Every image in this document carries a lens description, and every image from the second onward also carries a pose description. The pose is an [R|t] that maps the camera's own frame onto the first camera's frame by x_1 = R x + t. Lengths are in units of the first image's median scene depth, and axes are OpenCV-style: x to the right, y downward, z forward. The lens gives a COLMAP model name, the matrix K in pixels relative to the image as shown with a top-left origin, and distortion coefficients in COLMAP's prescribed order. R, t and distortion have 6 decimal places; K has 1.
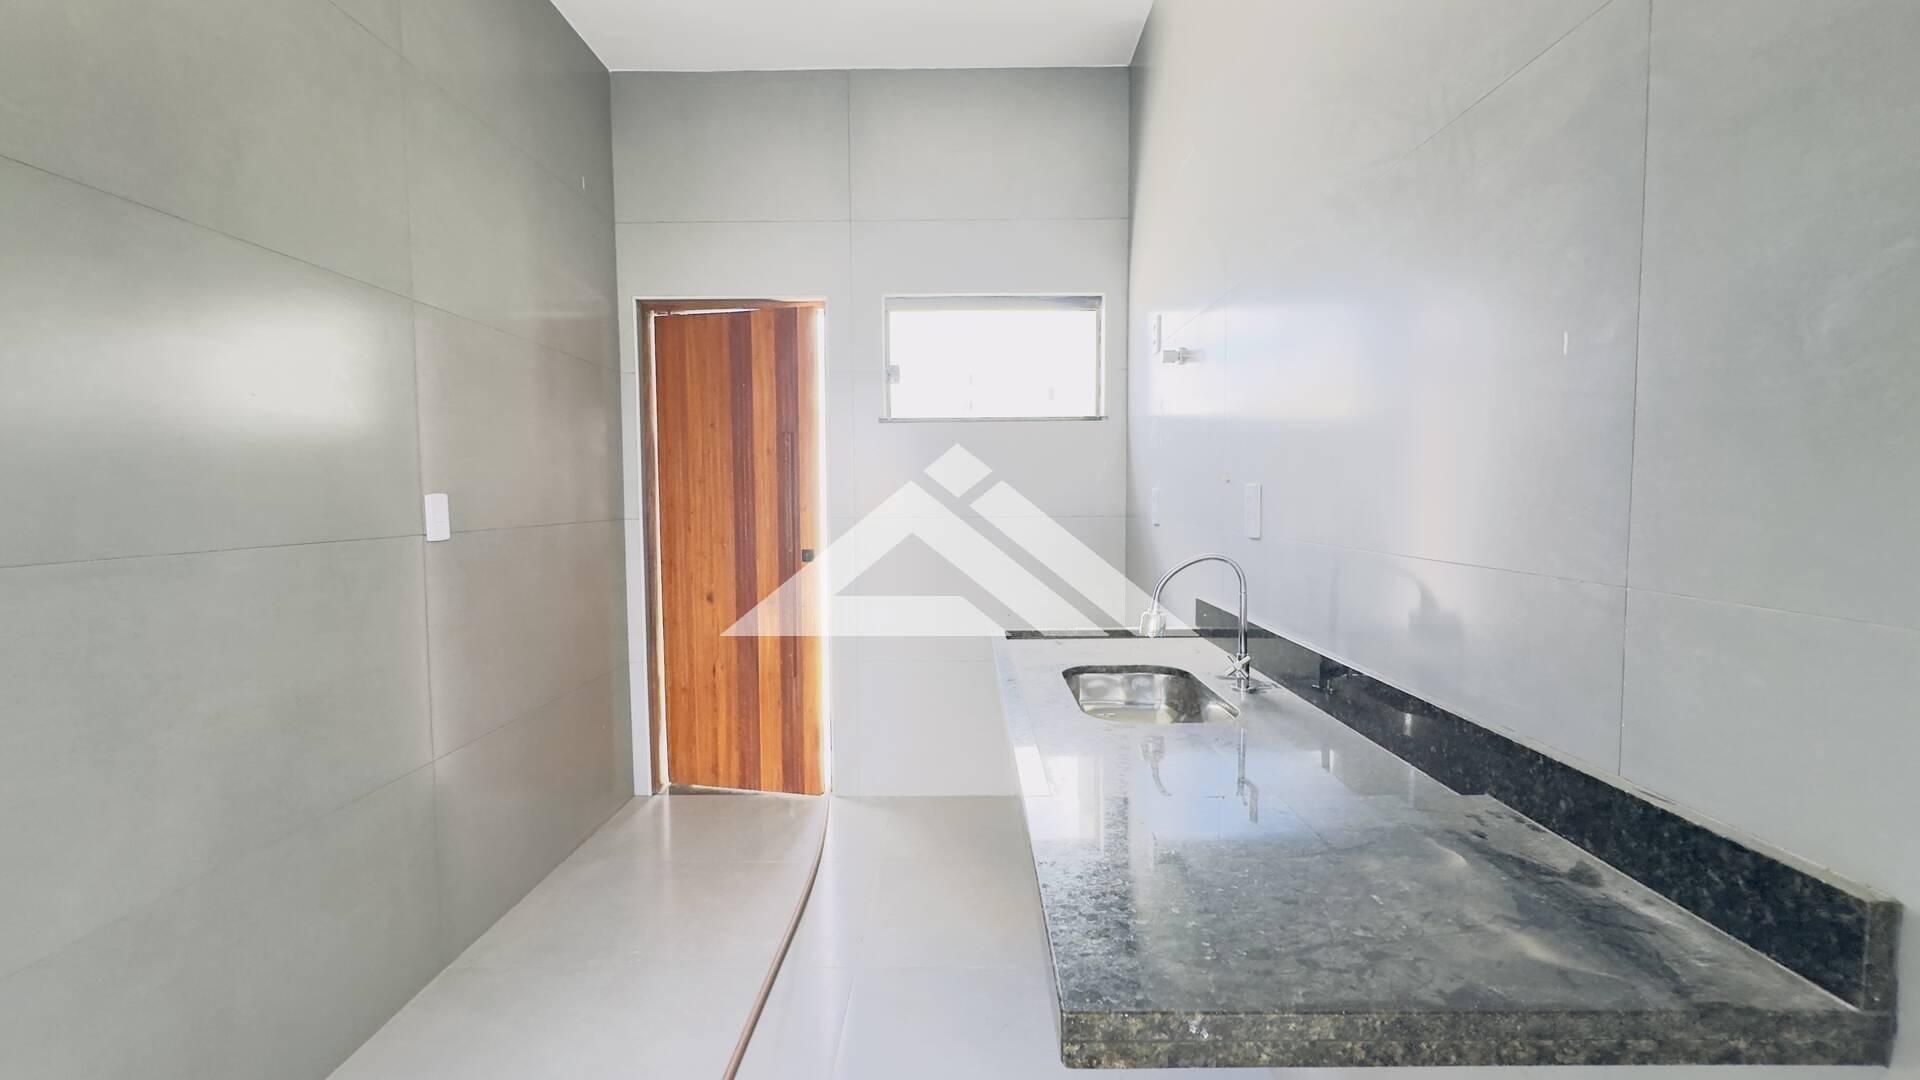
lens RADIAL K [[763.1, 0, 958.2], [0, 763.1, 536.9], [0, 0, 1]] dist [-0.006573, 0.001173]
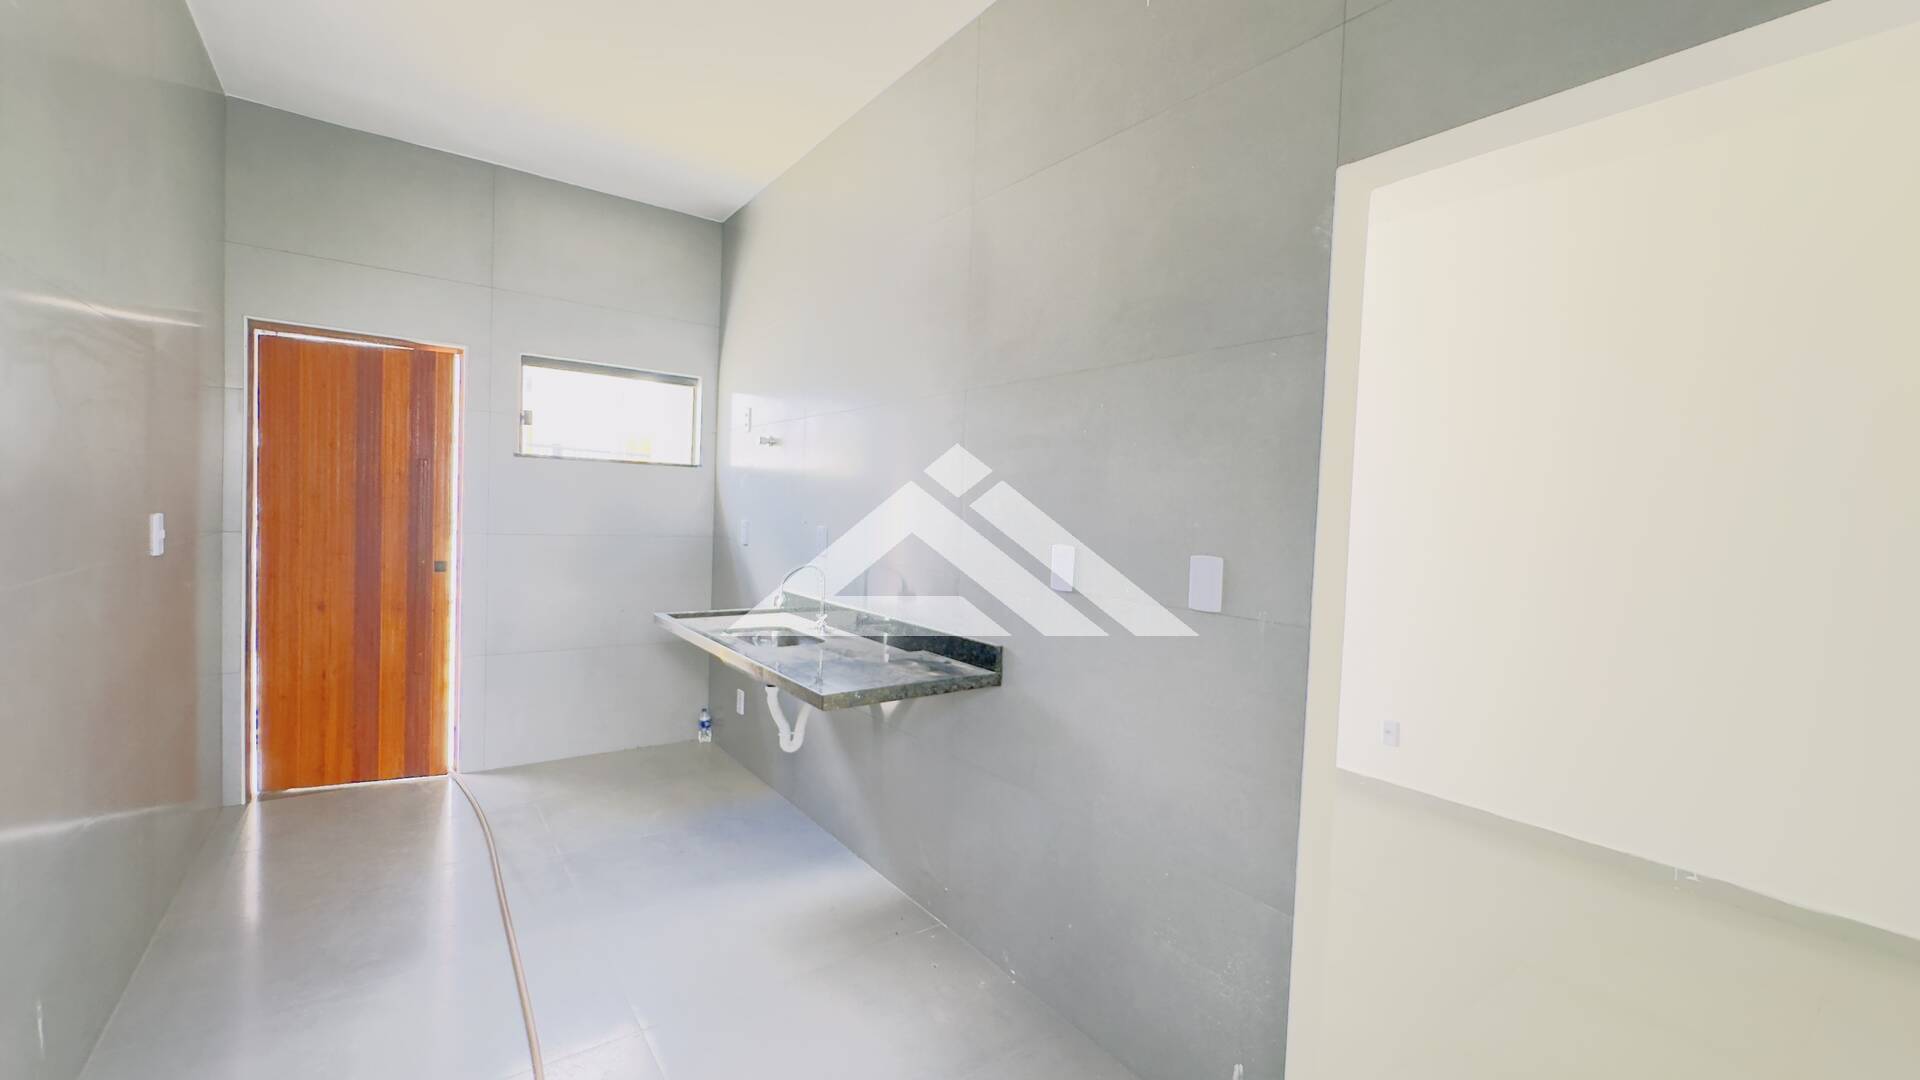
lens RADIAL K [[750.8, 0, 960.0], [0, 750.8, 540.0], [0, 0, 1]] dist [-0.012049, -0.000006]
pose [[0.795399, 0.014488, 0.605912, -0.256173], [-0.009658, 0.999890, -0.011230, -0.010504], [-0.606009, 0.003080, 0.795452, -0.374730]]
